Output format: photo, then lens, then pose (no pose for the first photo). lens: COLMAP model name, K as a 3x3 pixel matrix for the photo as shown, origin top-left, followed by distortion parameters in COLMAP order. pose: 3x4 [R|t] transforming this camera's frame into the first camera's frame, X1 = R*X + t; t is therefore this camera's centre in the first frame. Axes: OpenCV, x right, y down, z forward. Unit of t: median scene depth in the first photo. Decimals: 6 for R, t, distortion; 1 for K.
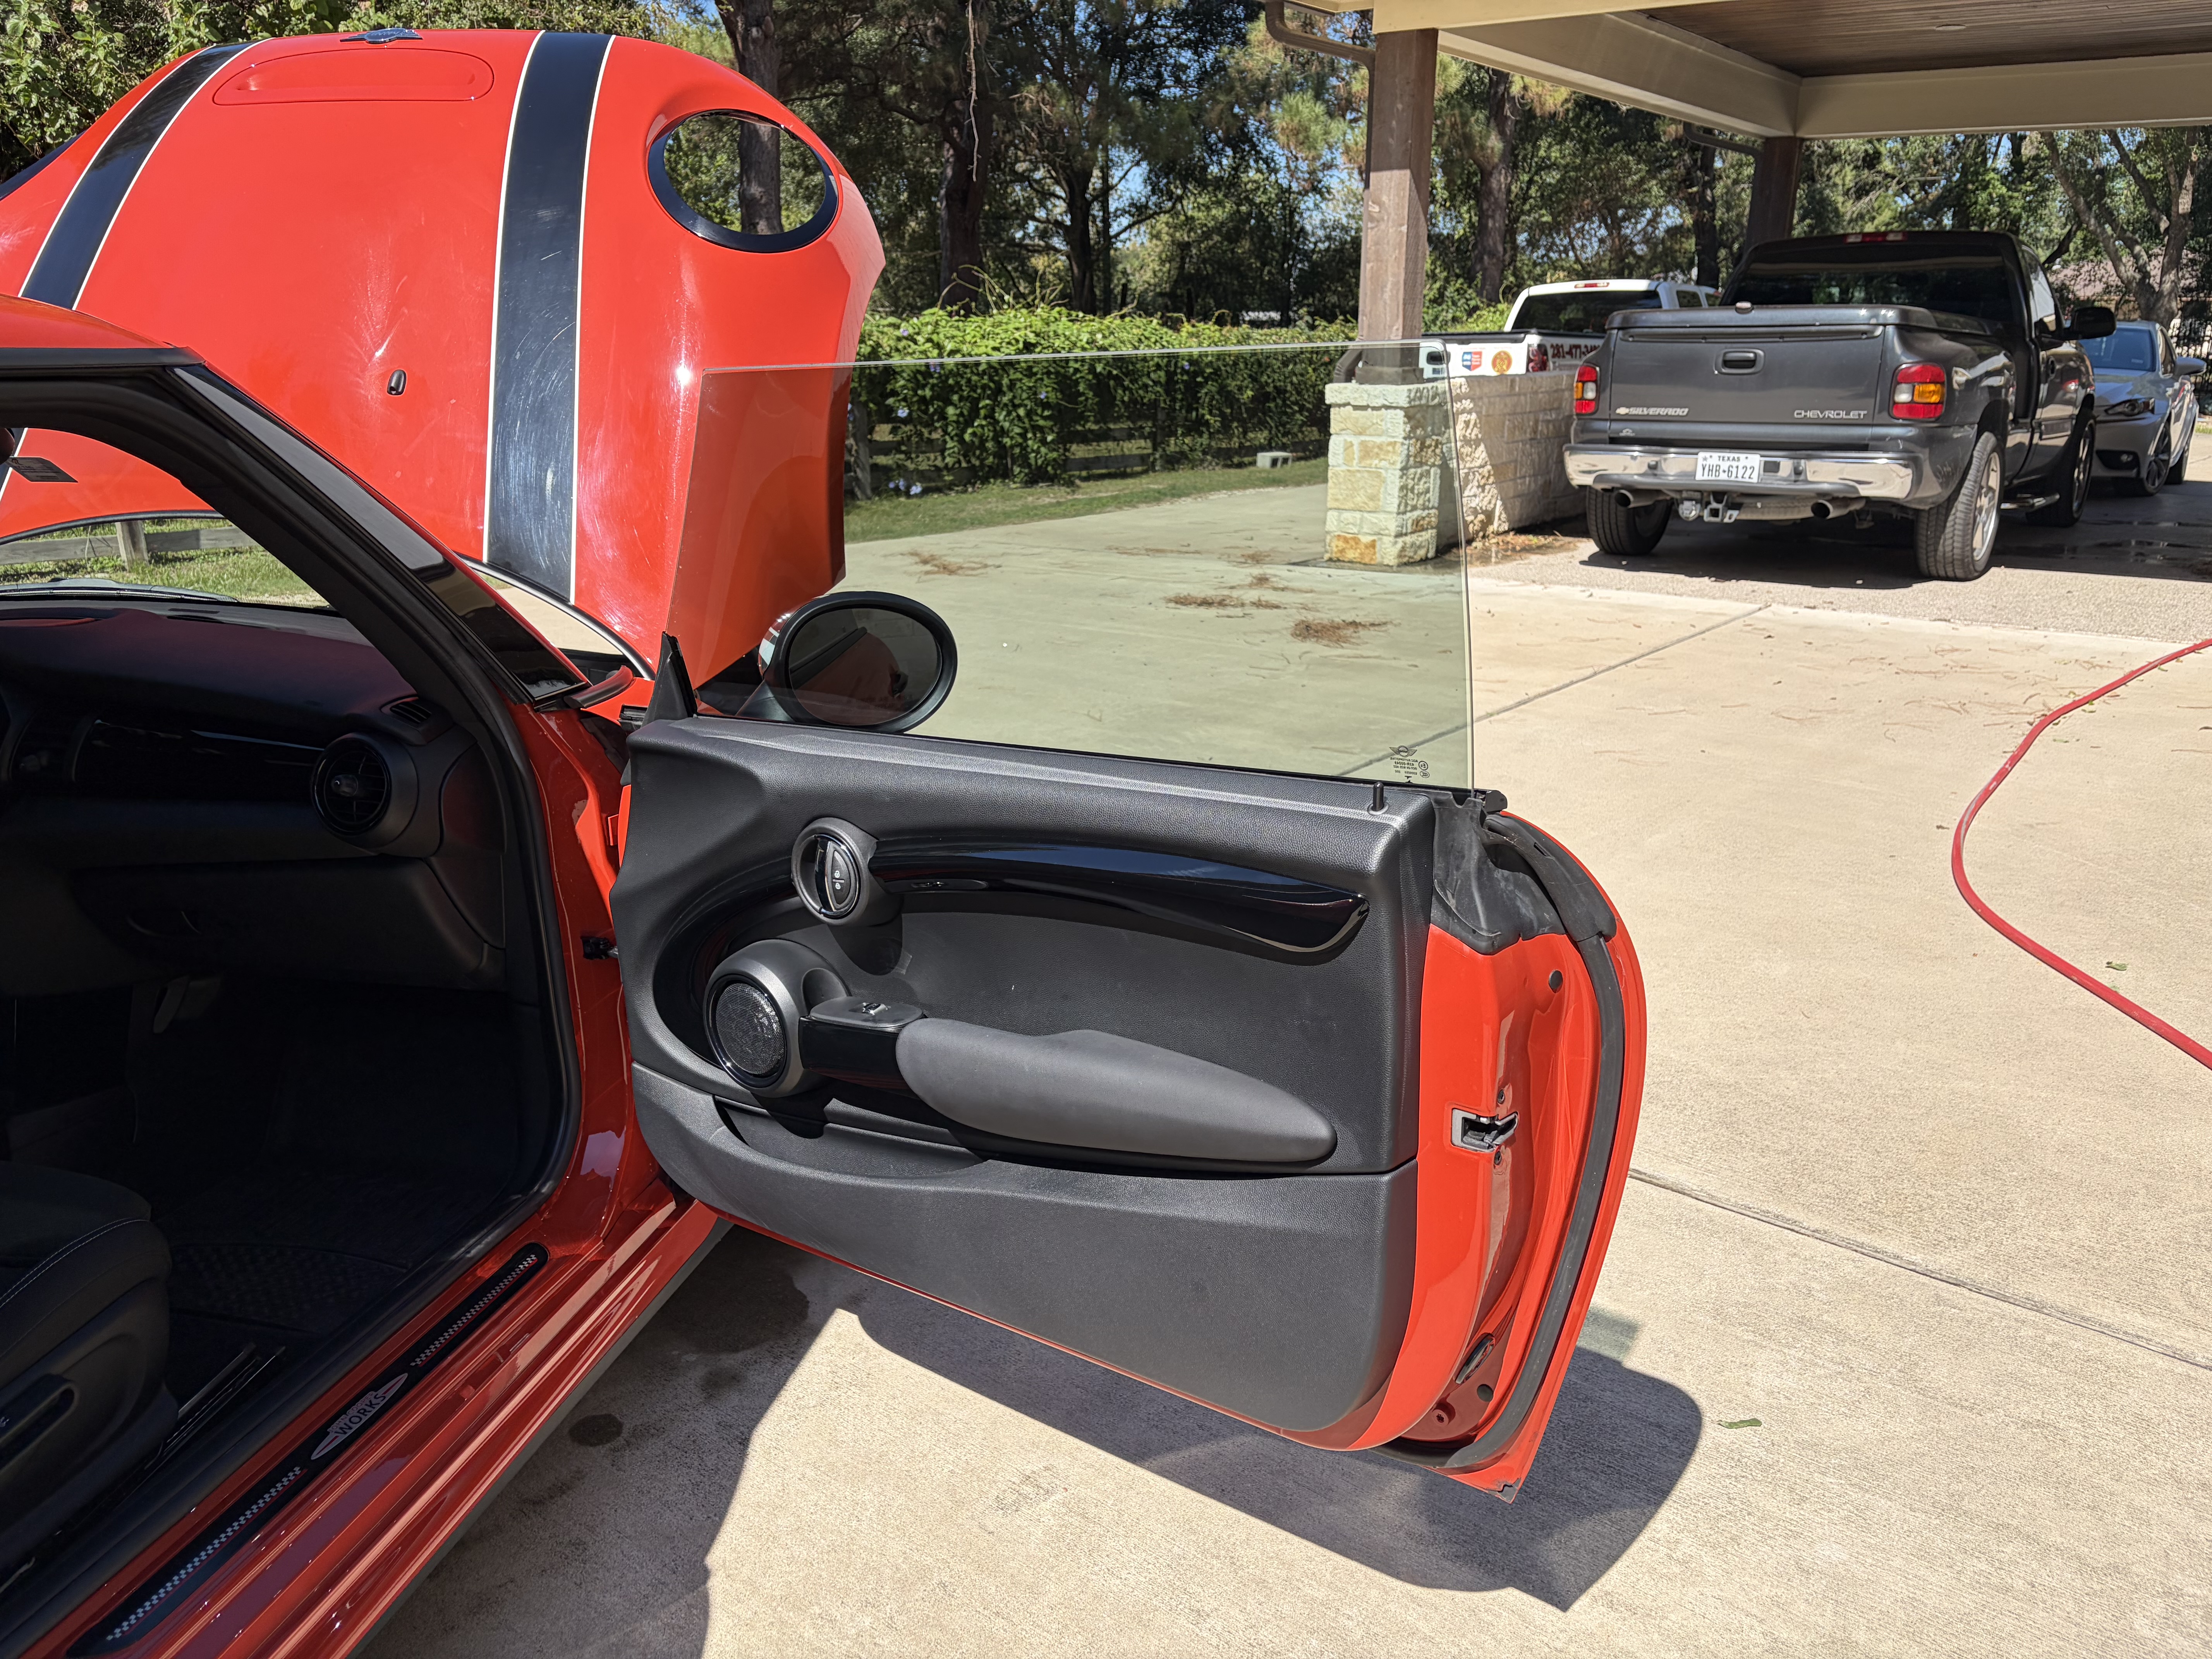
lens RADIAL K [[1684.3, 0, 1120.7], [0, 1684.3, 833.7], [0, 0, 1]] dist [0.051136, -0.047898]
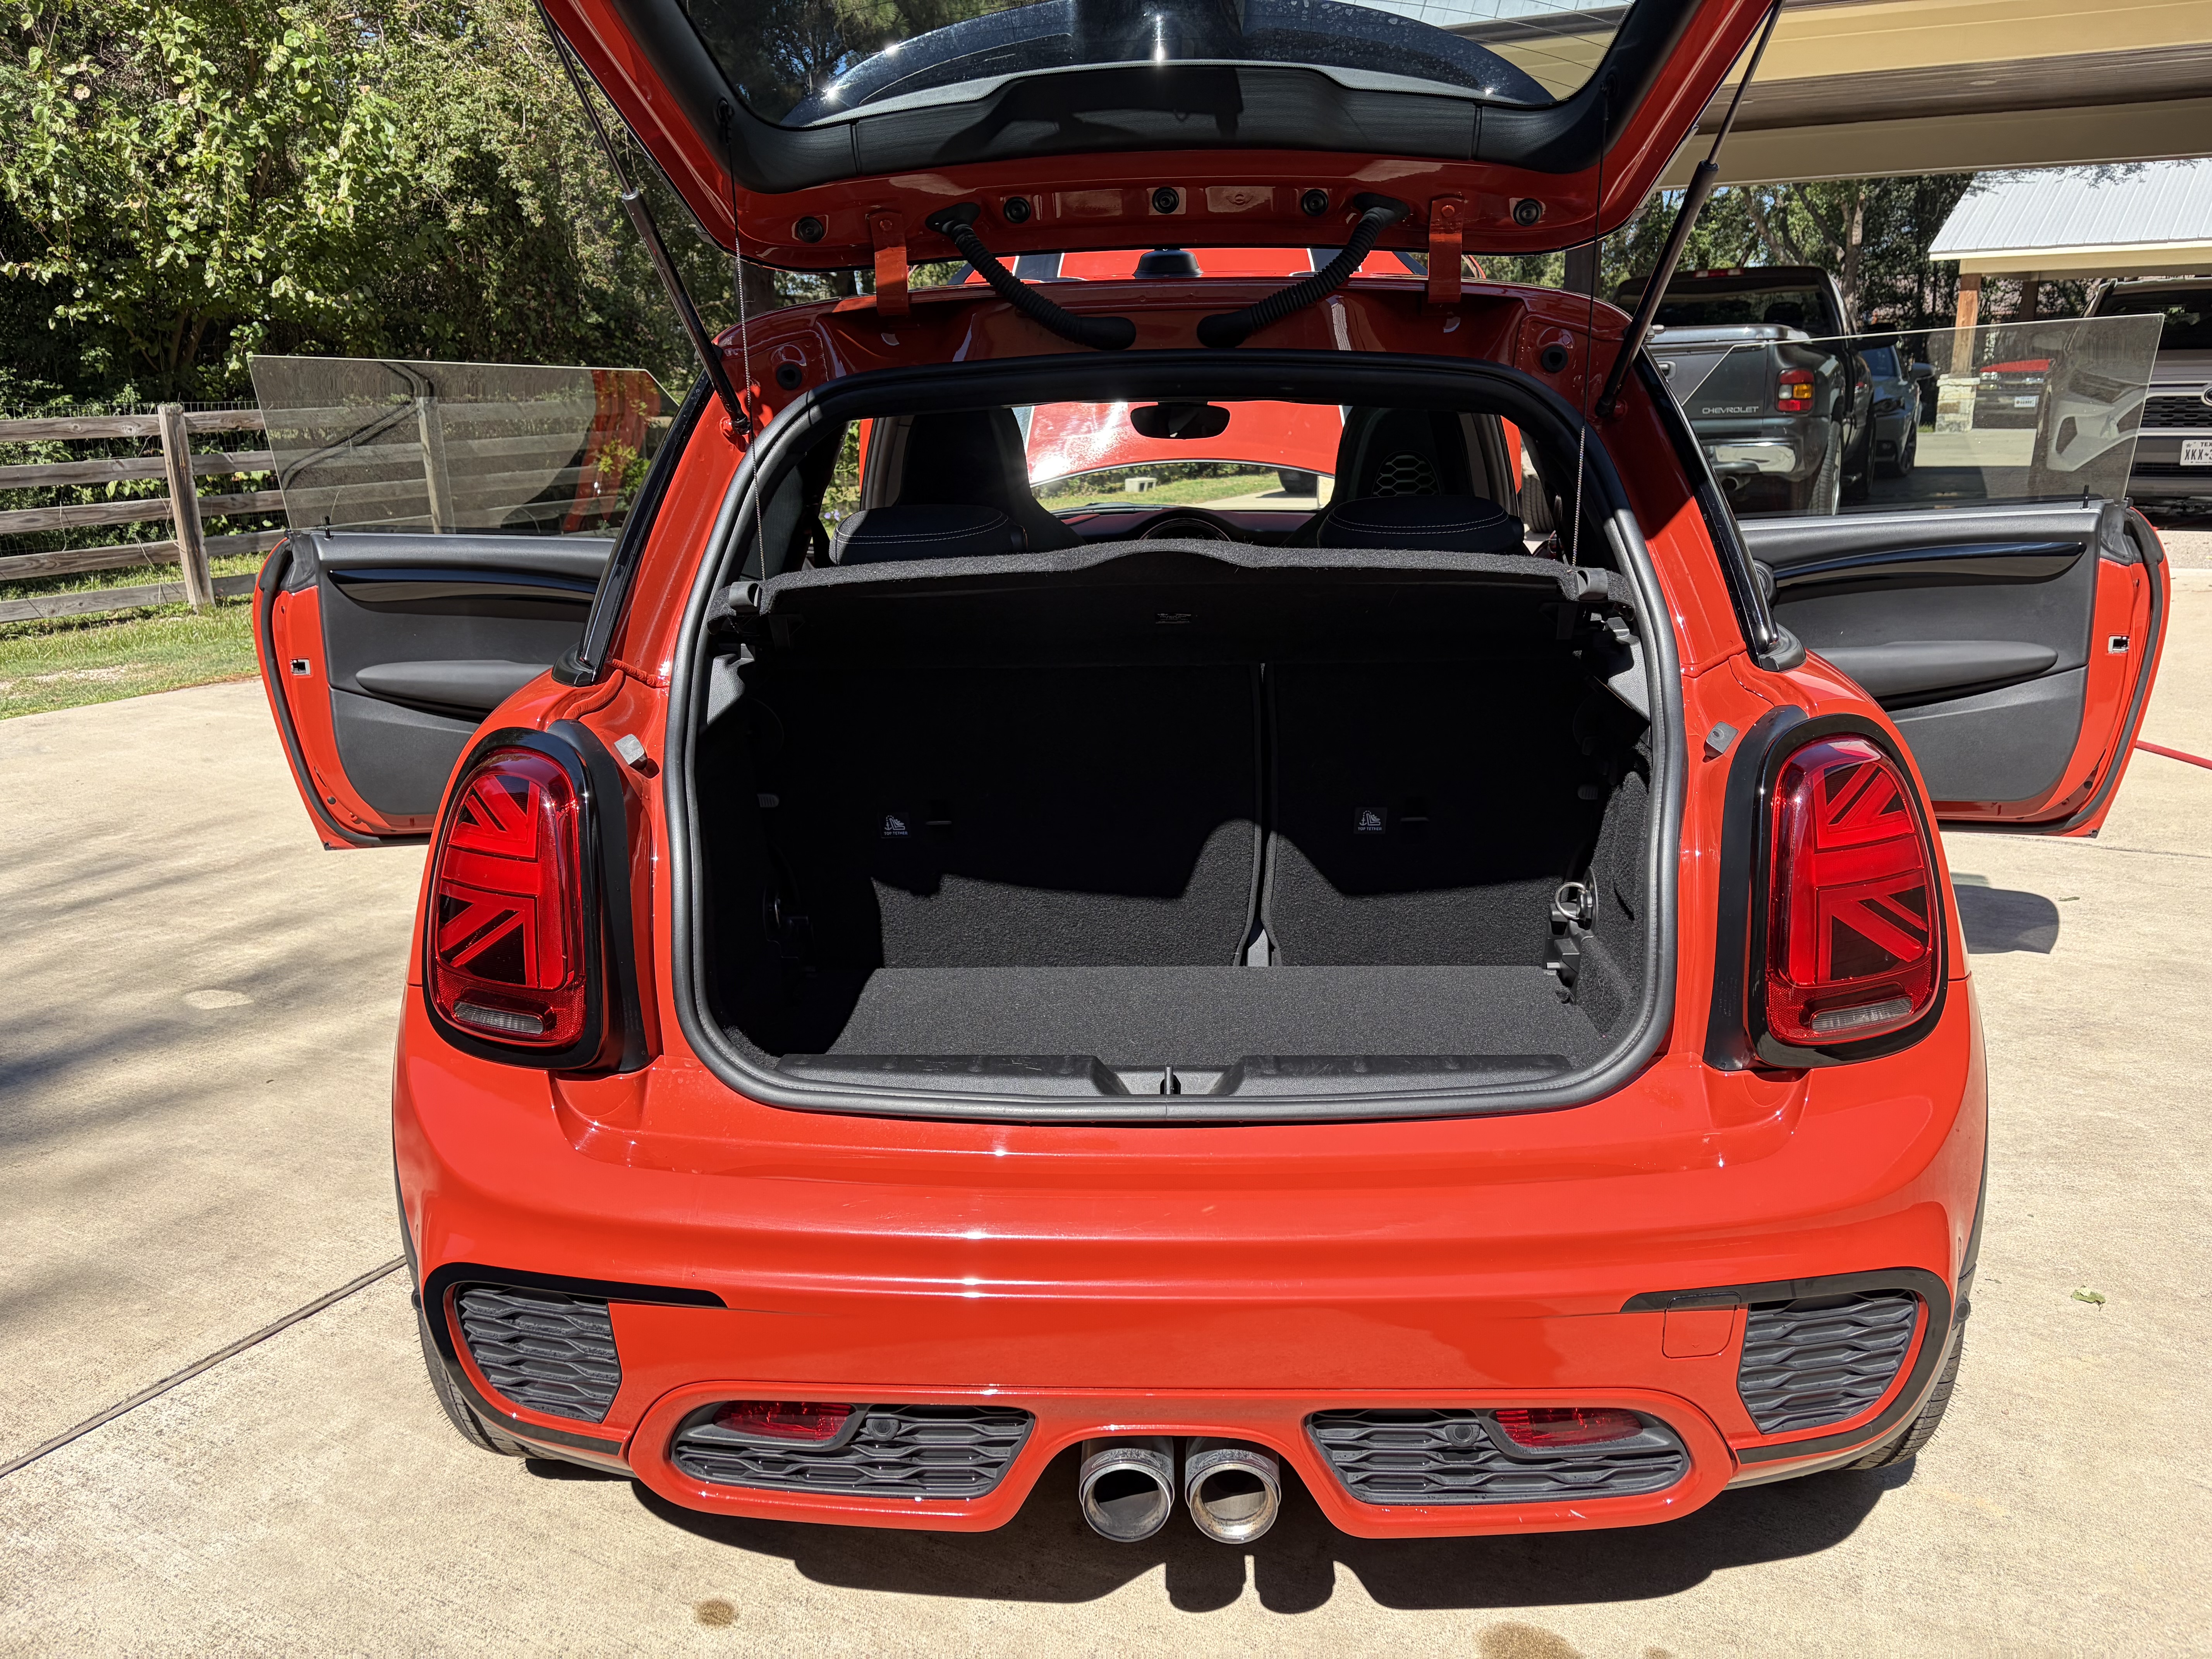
lens RADIAL K [[1684.3, 0, 1088.2], [0, 1684.3, 836.5], [0, 0, 1]] dist [0.051136, -0.047898]
pose [[0.988750, -0.066510, 0.133975, -0.252102], [0.069631, 0.997397, -0.018744, 0.062810], [-0.132380, 0.027862, 0.990807, -0.189440]]
